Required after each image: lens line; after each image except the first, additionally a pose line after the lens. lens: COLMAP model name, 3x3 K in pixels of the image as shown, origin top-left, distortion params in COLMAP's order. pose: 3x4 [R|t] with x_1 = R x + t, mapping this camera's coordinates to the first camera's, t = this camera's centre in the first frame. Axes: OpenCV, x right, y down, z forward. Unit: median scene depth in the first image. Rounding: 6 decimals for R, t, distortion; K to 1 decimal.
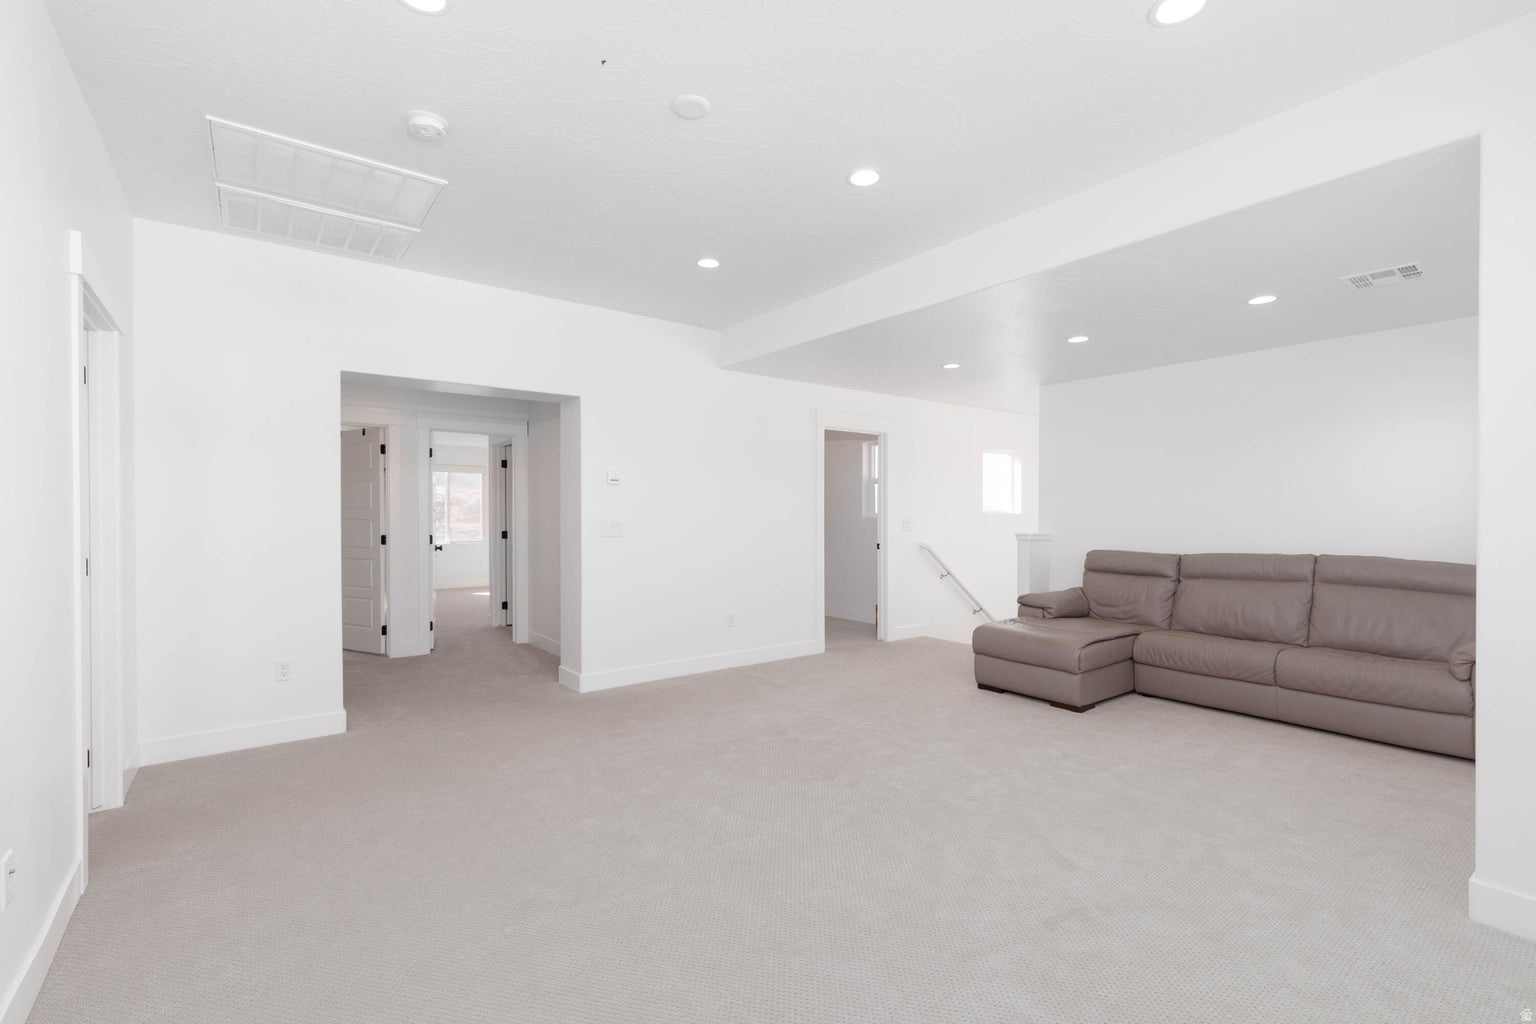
lens RADIAL K [[679.1, 0, 768.0], [0, 679.1, 512.0], [0, 0, 1]] dist [0.000013, 0.000038]
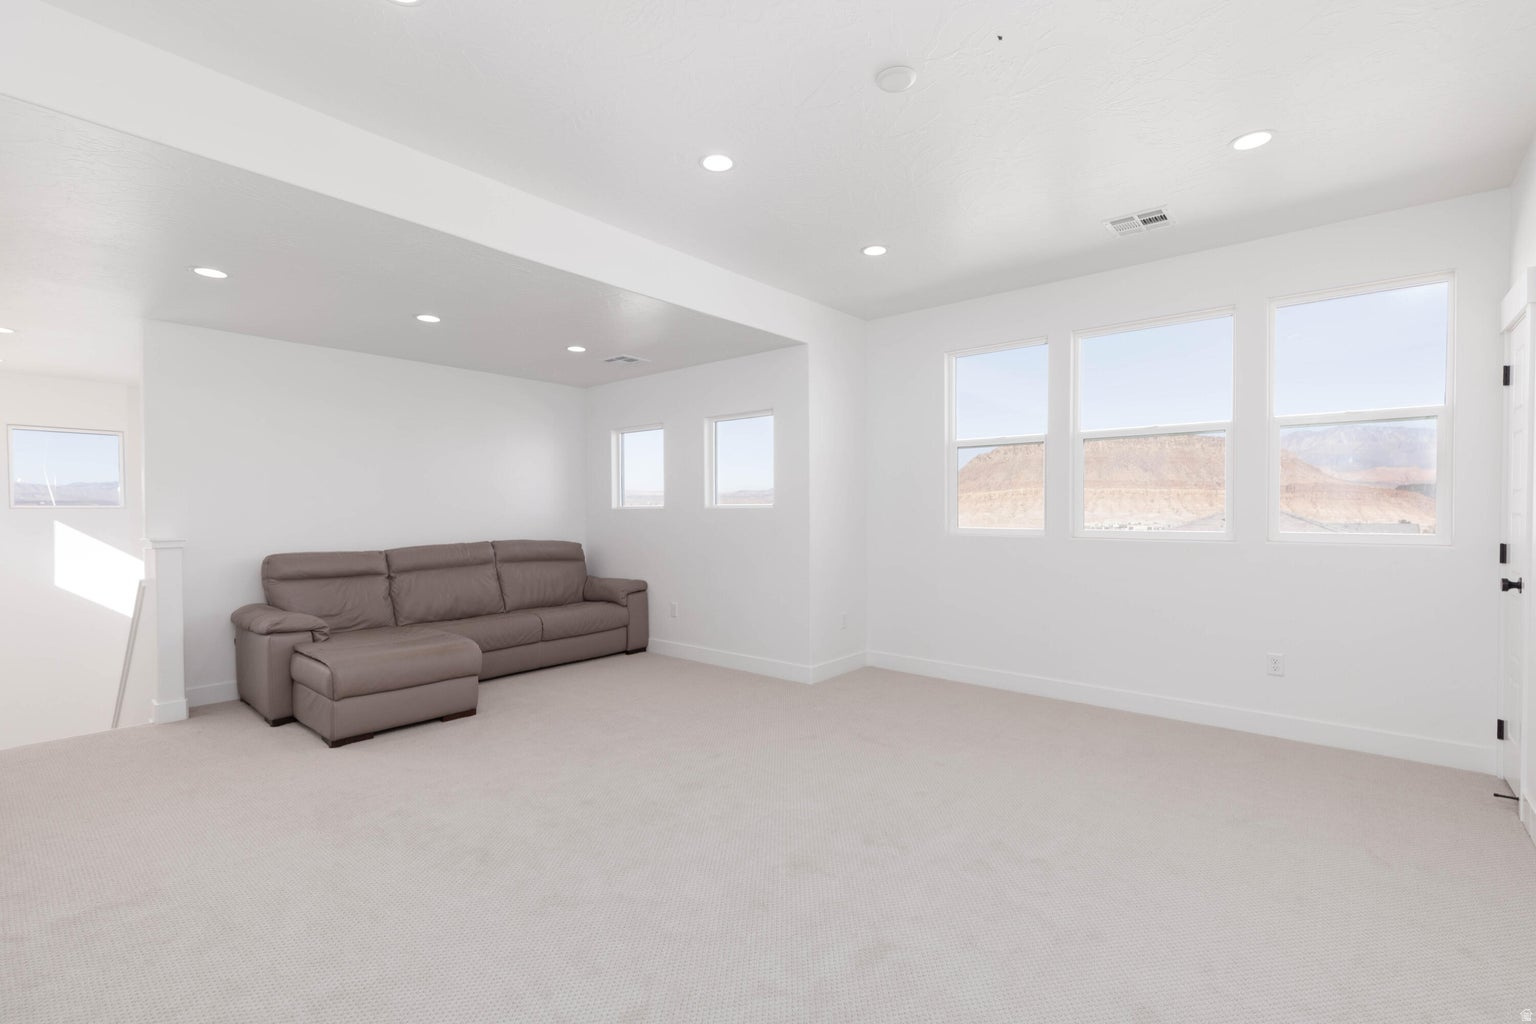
lens RADIAL K [[679.1, 0, 768.0], [0, 679.1, 512.0], [0, 0, 1]] dist [0.000013, 0.000038]
pose [[-0.200780, 0.004071, 0.979628, -0.501025], [0.010238, 0.999945, -0.002057, 0.015138], [-0.979583, 0.009616, -0.200811, 0.701499]]
